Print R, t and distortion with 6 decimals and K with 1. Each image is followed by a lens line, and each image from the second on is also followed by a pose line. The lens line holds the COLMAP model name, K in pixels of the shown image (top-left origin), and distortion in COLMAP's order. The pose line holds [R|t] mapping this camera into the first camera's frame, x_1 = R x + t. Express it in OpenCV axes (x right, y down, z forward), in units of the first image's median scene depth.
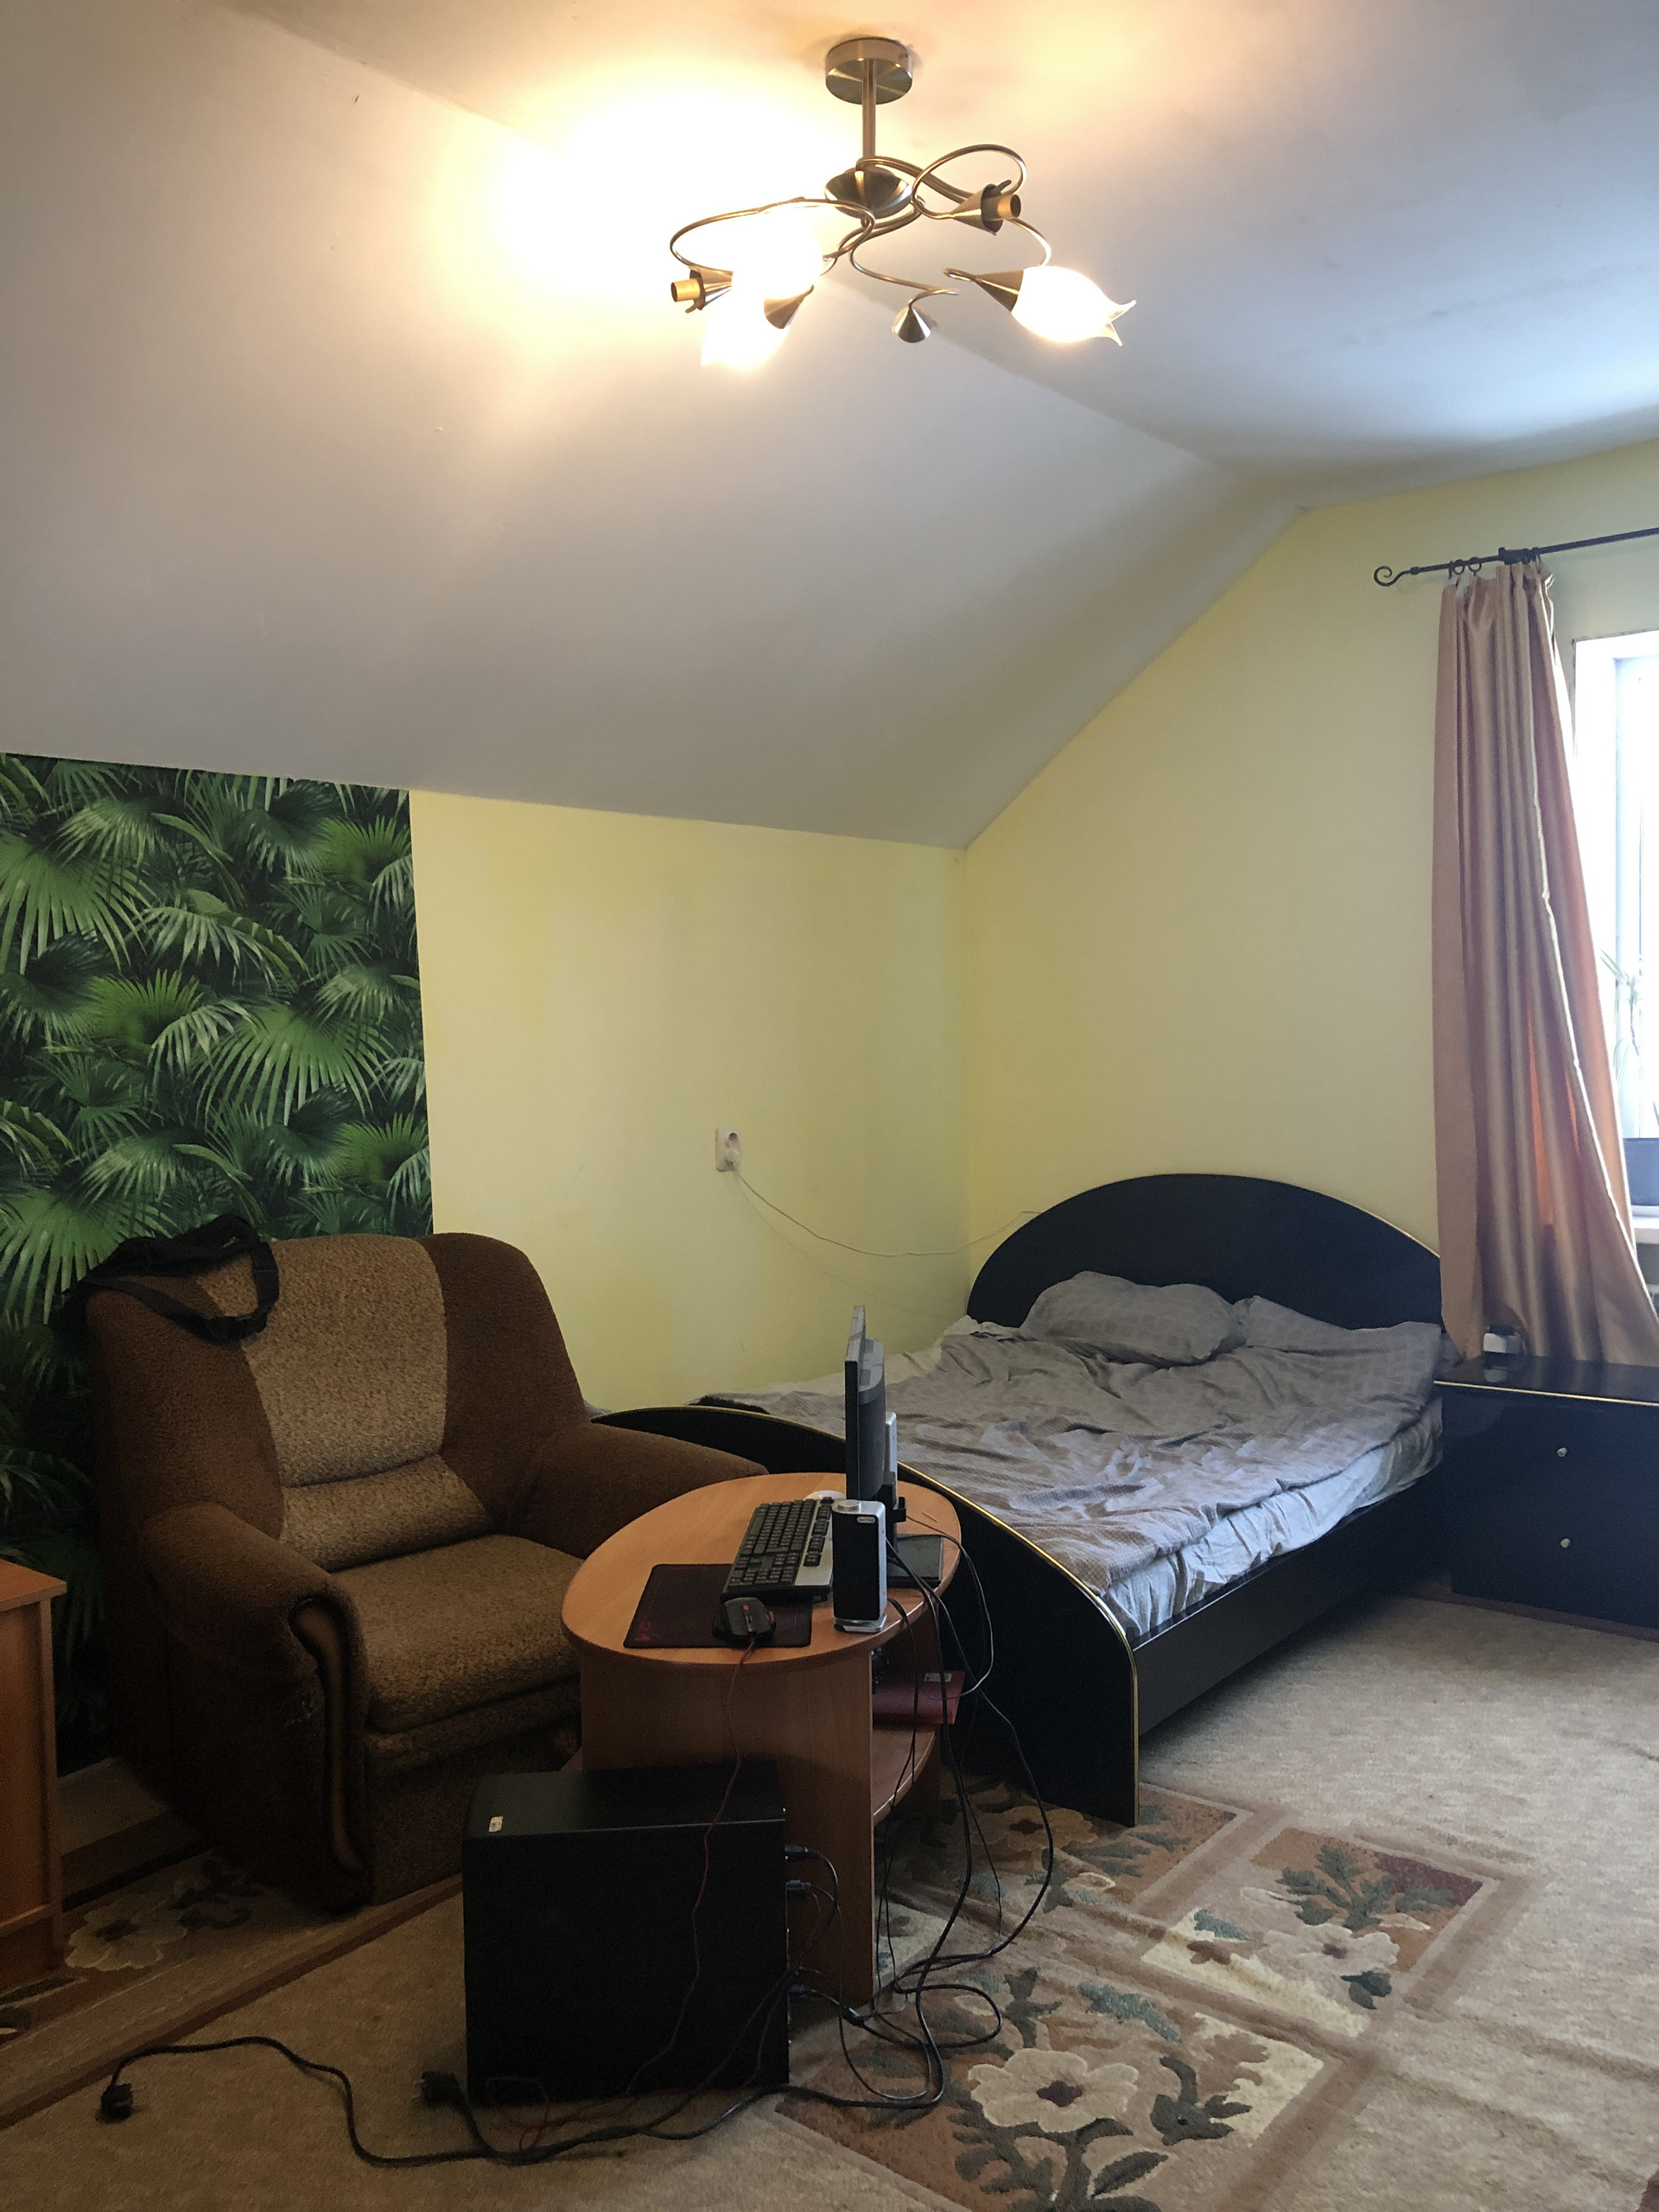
lens RADIAL K [[1806.9, 0, 821.2], [0, 1806.9, 1110.8], [0, 0, 1]] dist [0.026472, -0.027924]
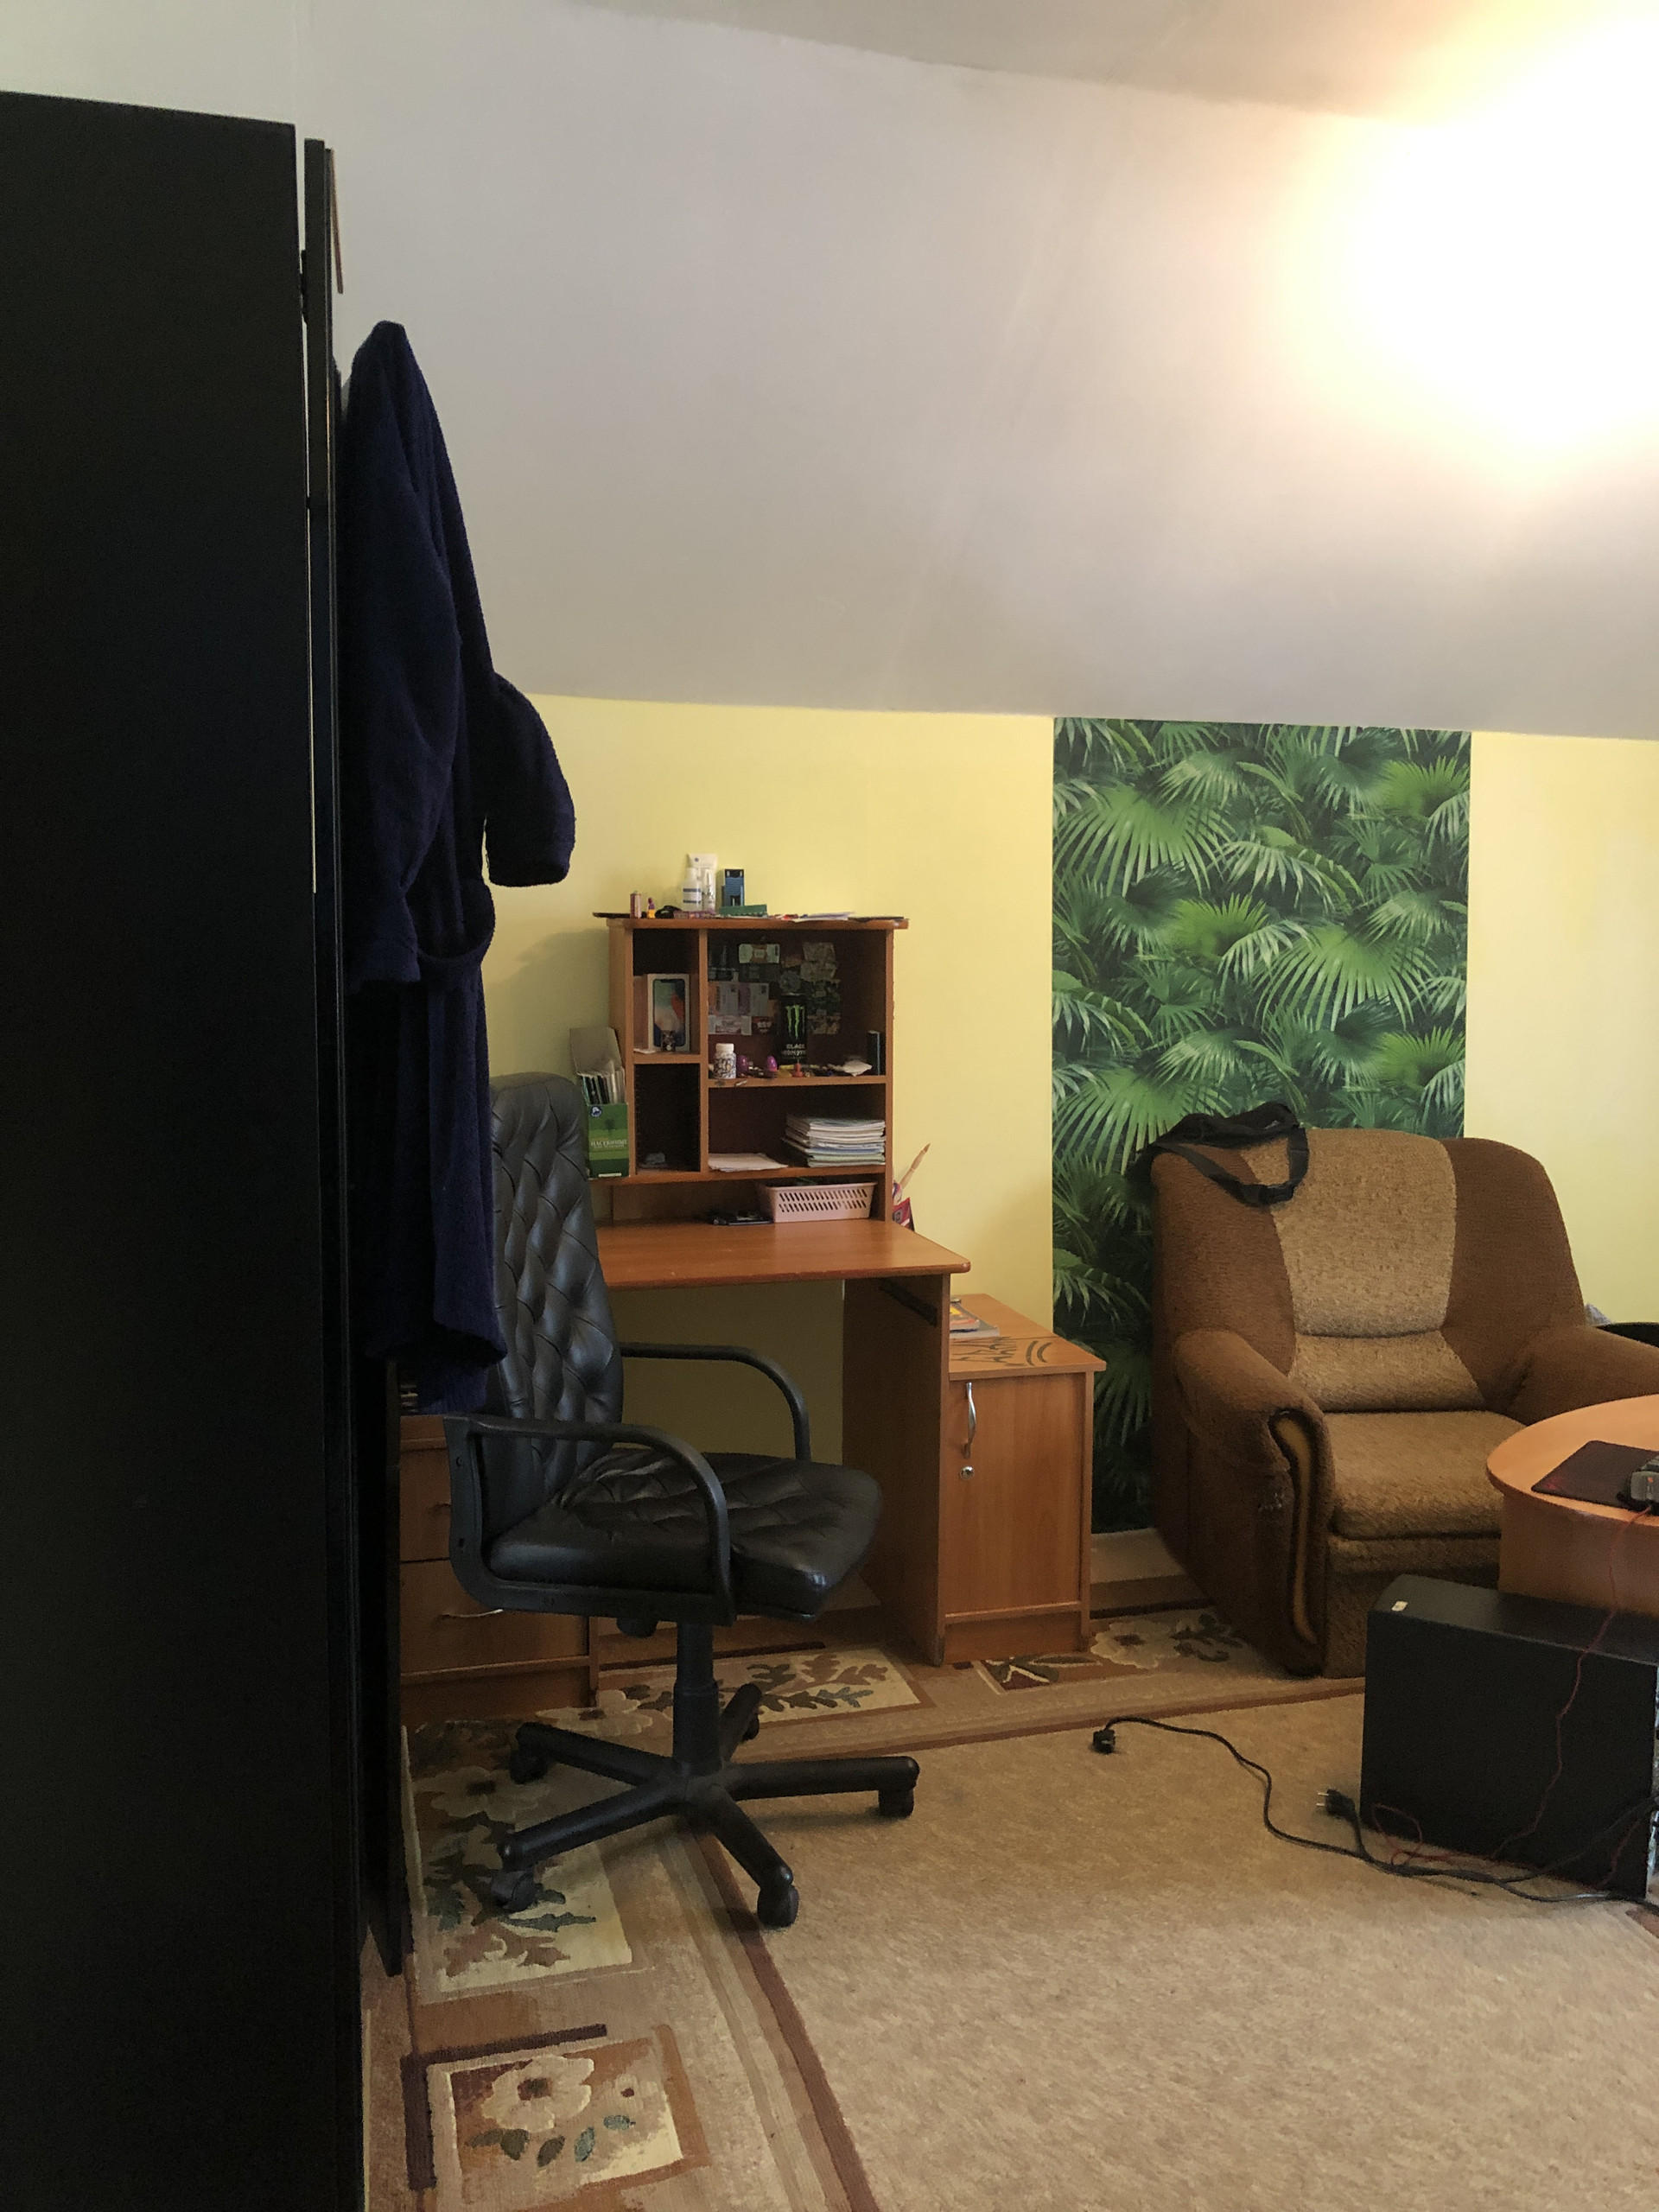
lens RADIAL K [[1806.9, 0, 833.5], [0, 1806.9, 1120.4], [0, 0, 1]] dist [0.026472, -0.027924]
pose [[0.812209, 0.084210, -0.577257, 0.128631], [-0.058206, 0.996287, 0.063441, 0.011318], [0.580456, -0.017927, 0.814094, -0.136906]]
